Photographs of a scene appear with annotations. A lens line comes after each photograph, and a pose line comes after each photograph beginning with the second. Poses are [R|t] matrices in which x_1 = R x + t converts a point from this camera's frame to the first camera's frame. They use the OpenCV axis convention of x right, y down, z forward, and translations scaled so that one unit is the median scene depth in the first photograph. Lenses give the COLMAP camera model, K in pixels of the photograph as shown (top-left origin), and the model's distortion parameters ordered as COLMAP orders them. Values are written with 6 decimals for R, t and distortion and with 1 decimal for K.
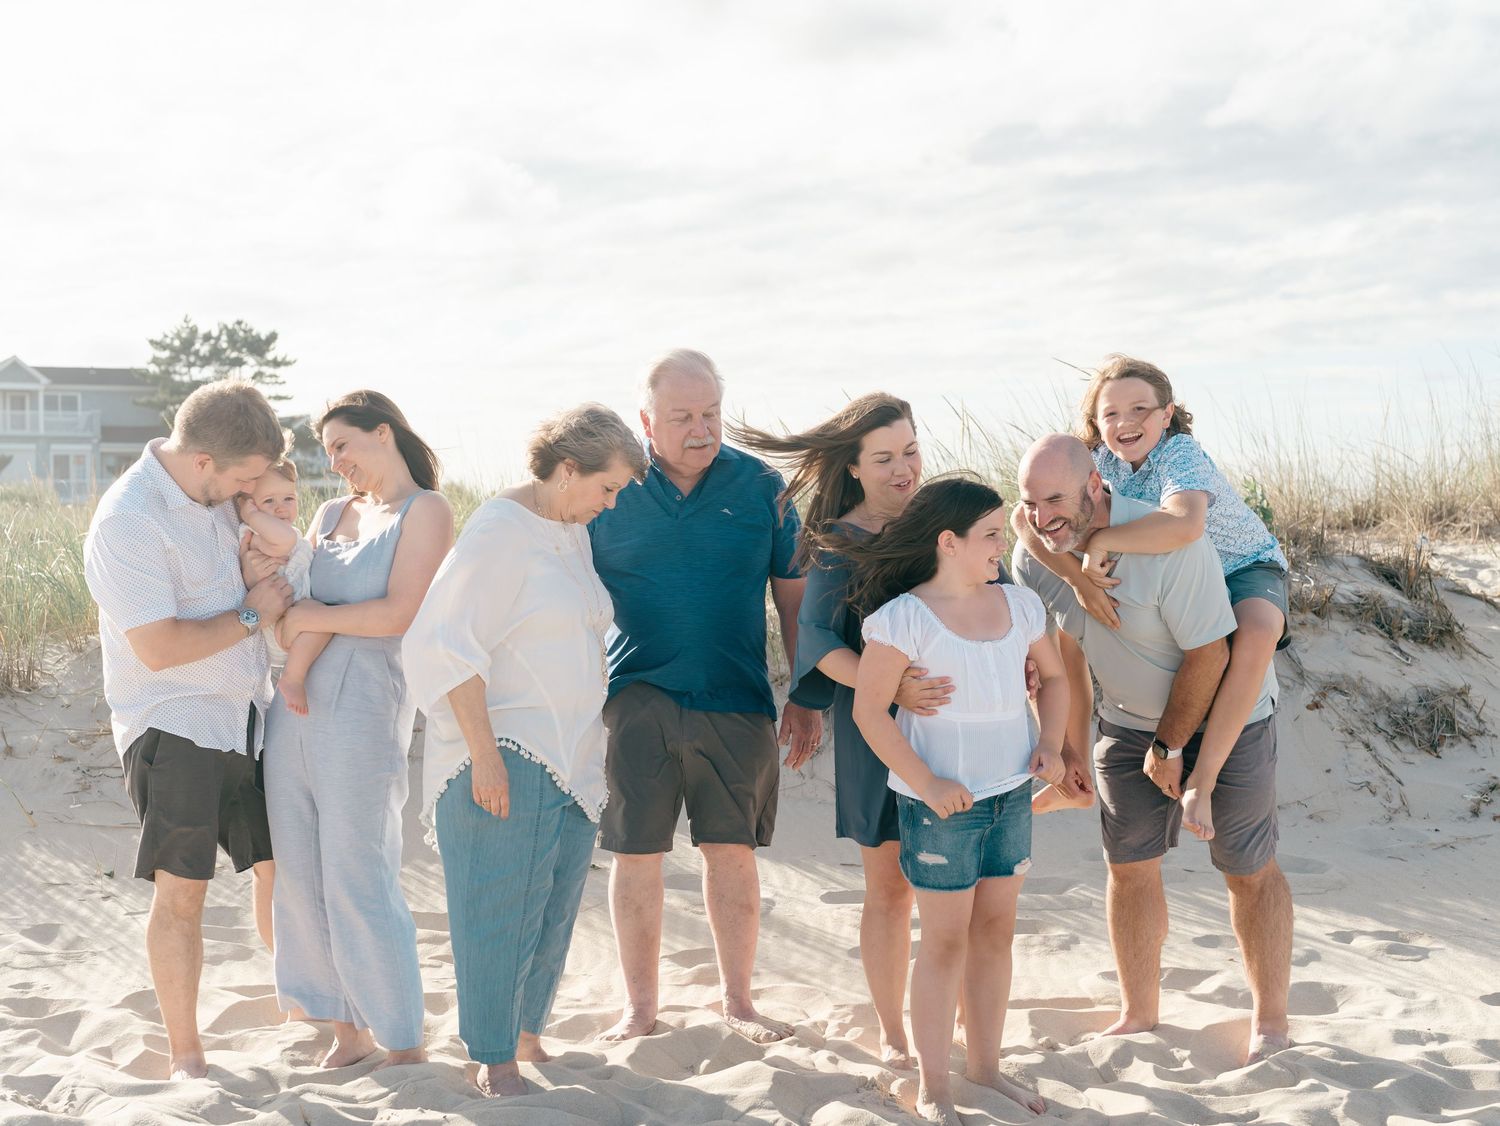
lens RADIAL K [[2184.6, 0, 745.8], [0, 2184.6, 553.7], [0, 0, 1]] dist [0.006453, 0.000000]
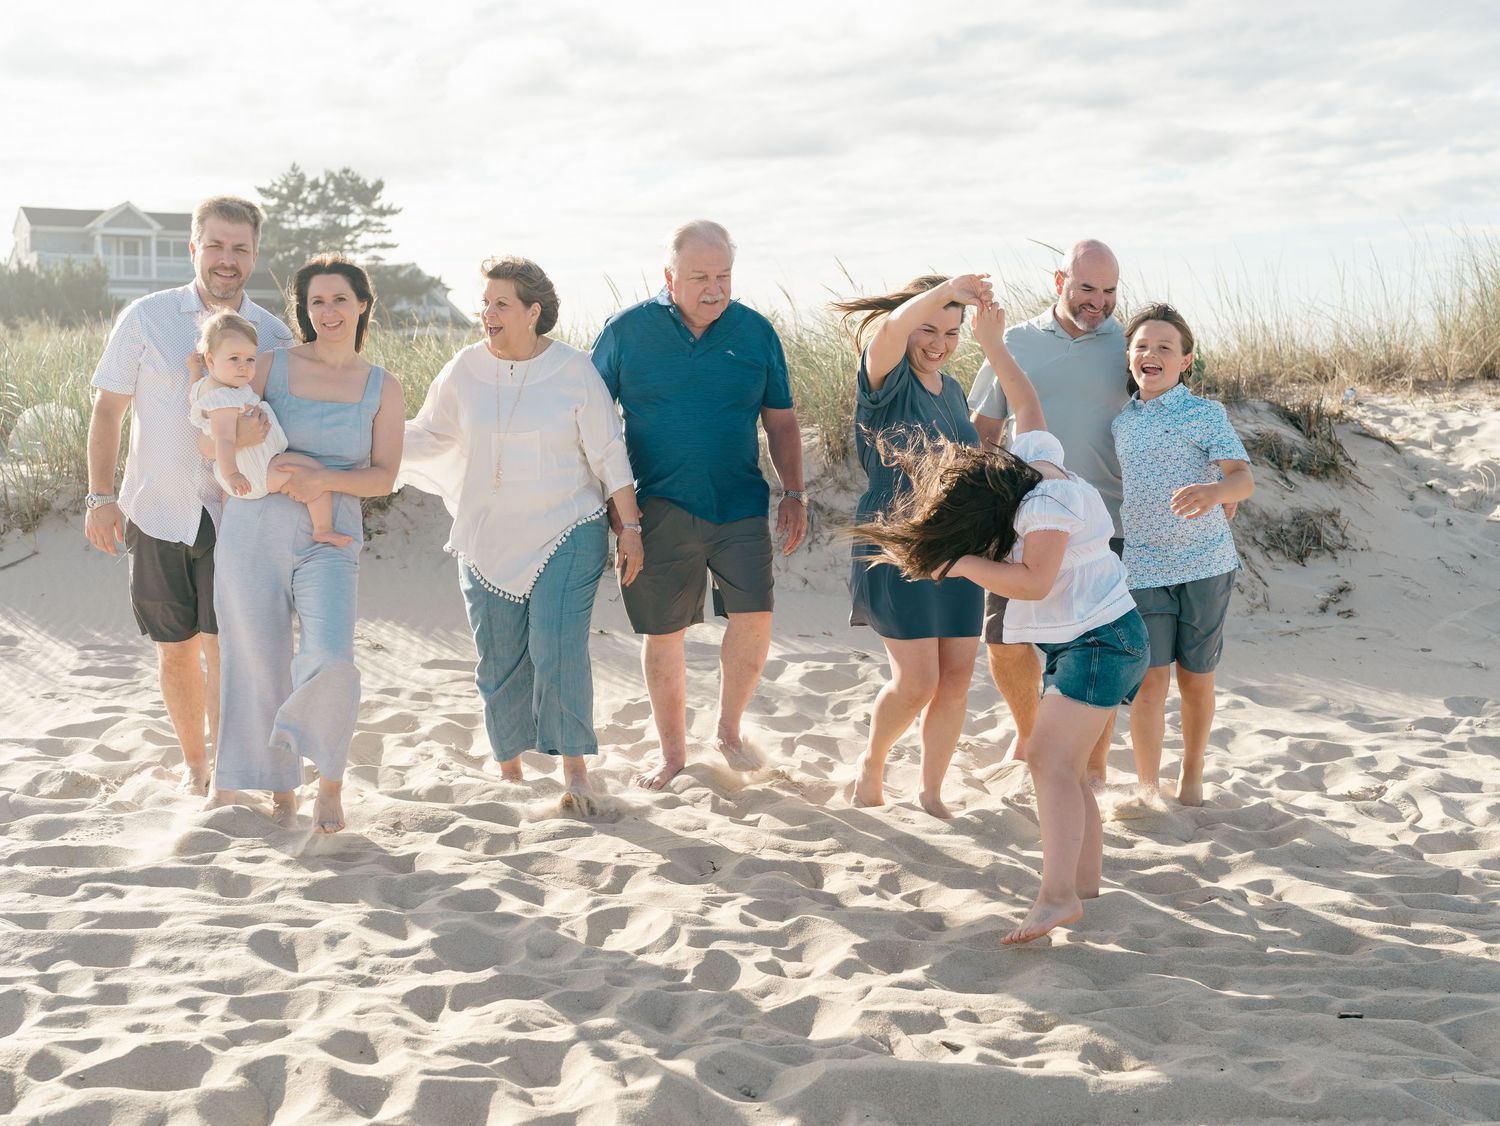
lens RADIAL K [[2184.6, 0, 753.4], [0, 2184.6, 564.0], [0, 0, 1]] dist [0.006453, 0.000000]
pose [[0.998894, 0.018828, -0.043074, 0.055329], [-0.015720, 0.997326, 0.071368, 0.008804], [0.044302, -0.070612, 0.996520, -0.199308]]
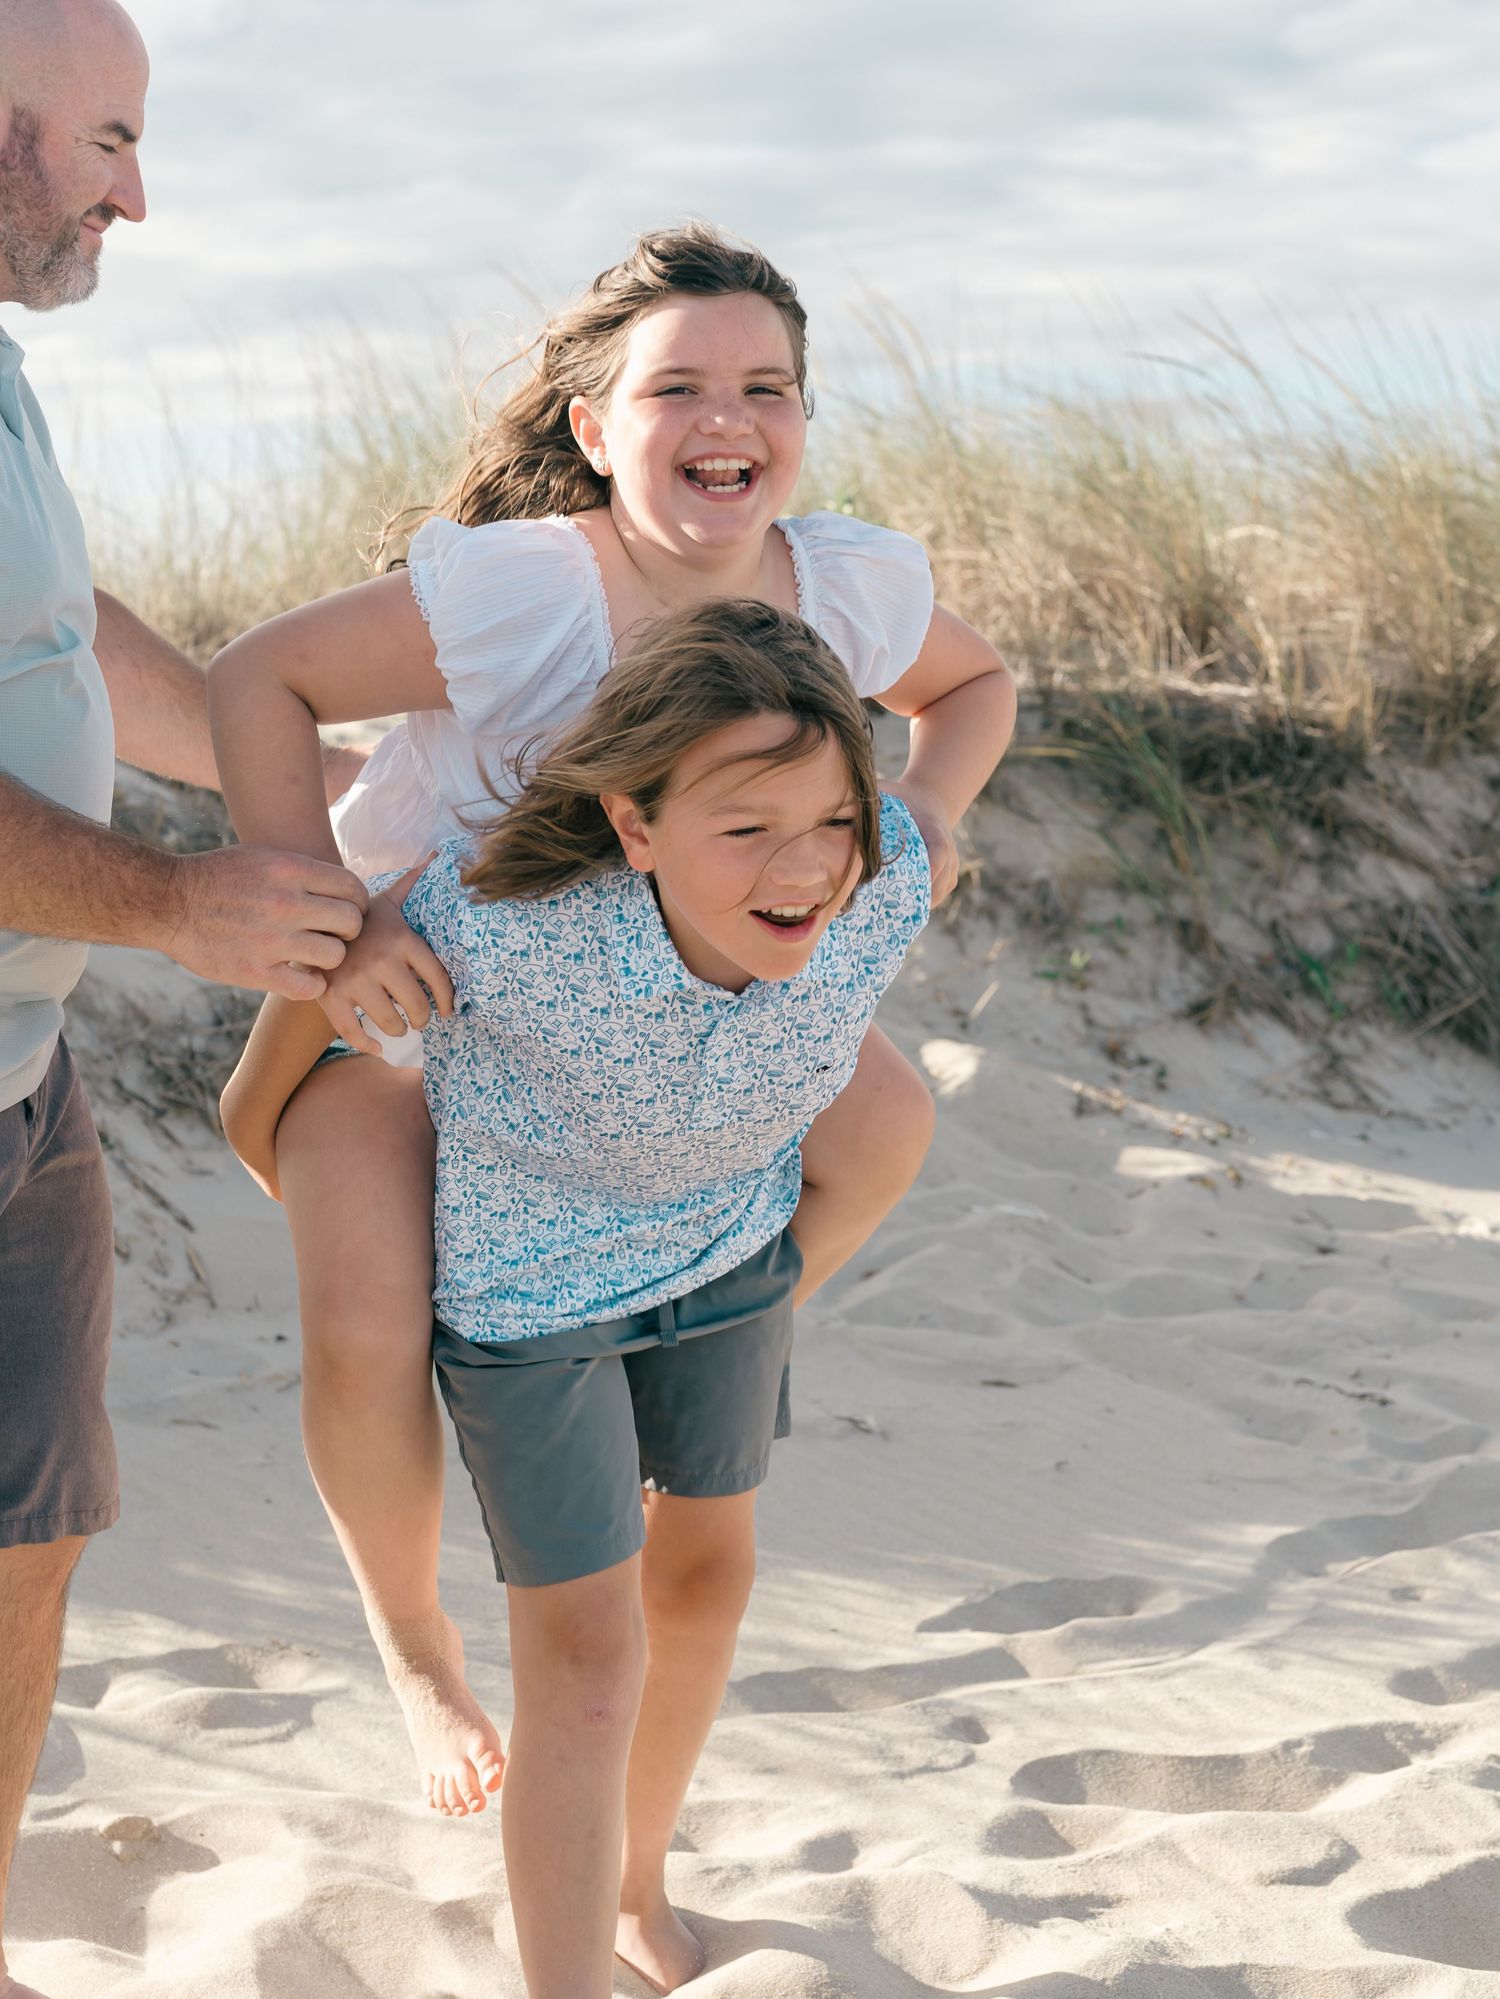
lens RADIAL K [[3445.1, 0, 750.7], [0, 3445.1, 999.1], [0, 0, 1]] dist [0.029194, 0.000000]
pose [[0.881807, -0.041183, 0.469810, 0.076741], [0.010561, 0.997655, 0.067630, 0.016817], [-0.471493, -0.054675, 0.880173, 0.324550]]
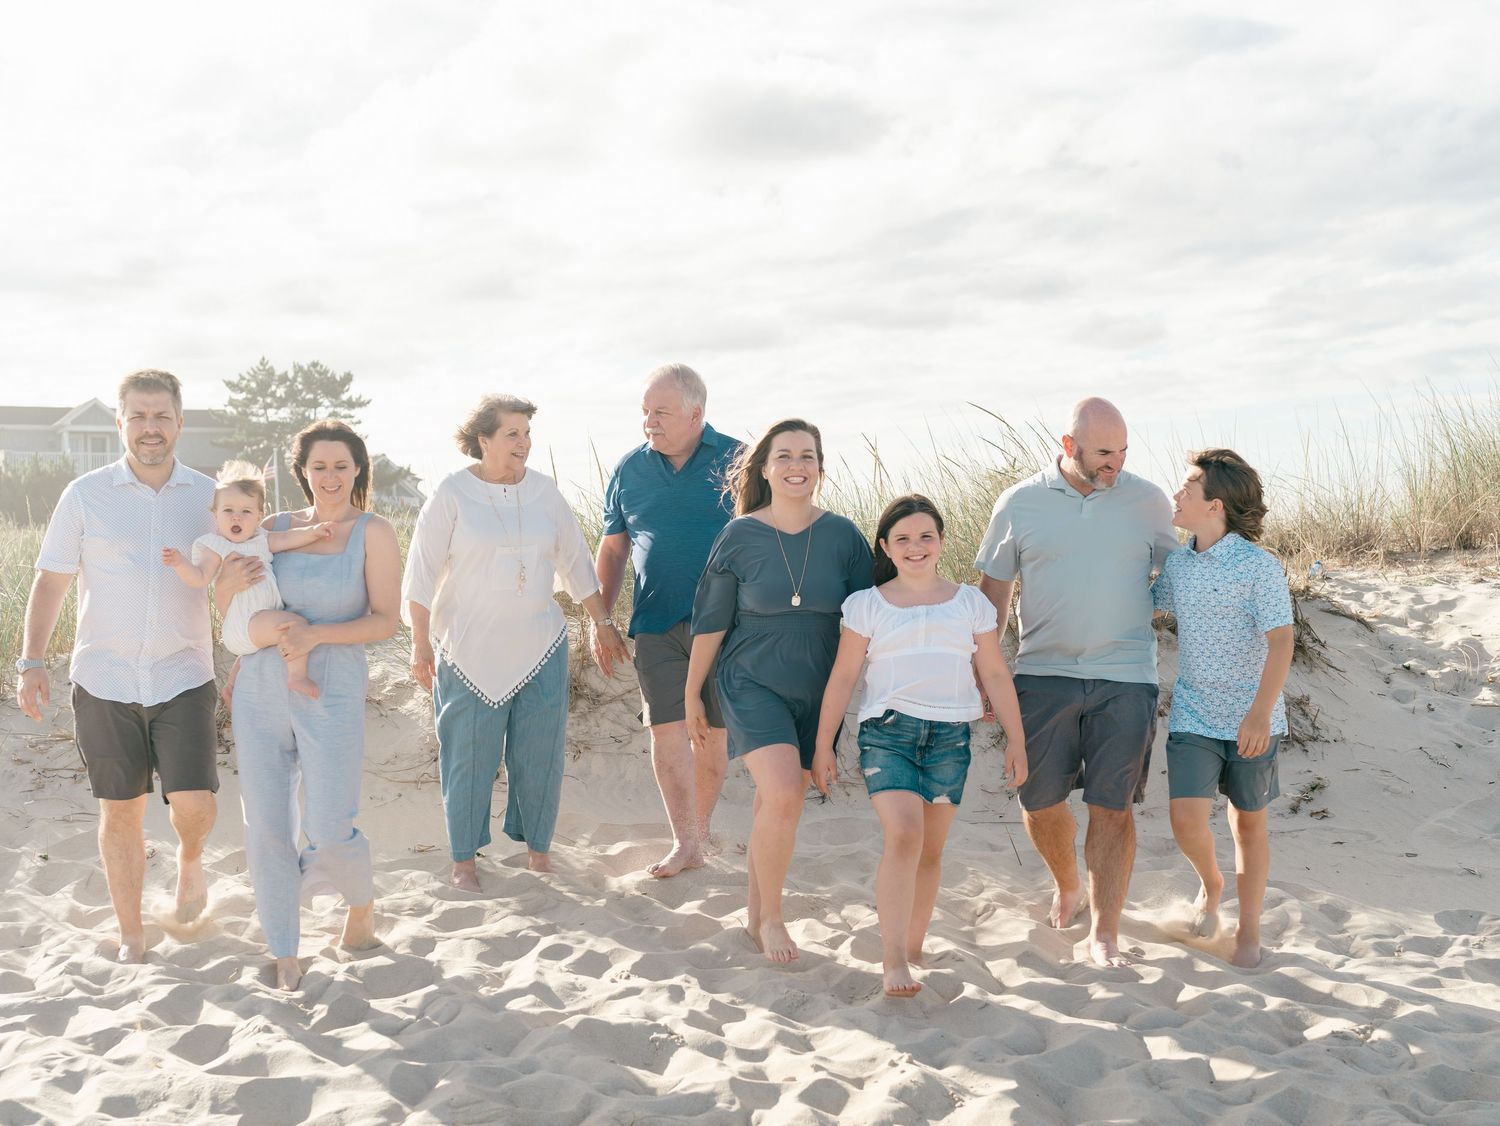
lens RADIAL K [[2184.6, 0, 746.2], [0, 2184.6, 569.6], [0, 0, 1]] dist [0.006453, 0.000000]
pose [[0.999301, -0.004456, -0.037123, 0.083887], [0.004095, 0.999944, -0.009809, 0.006397], [0.037165, 0.009651, 0.999263, -0.090353]]
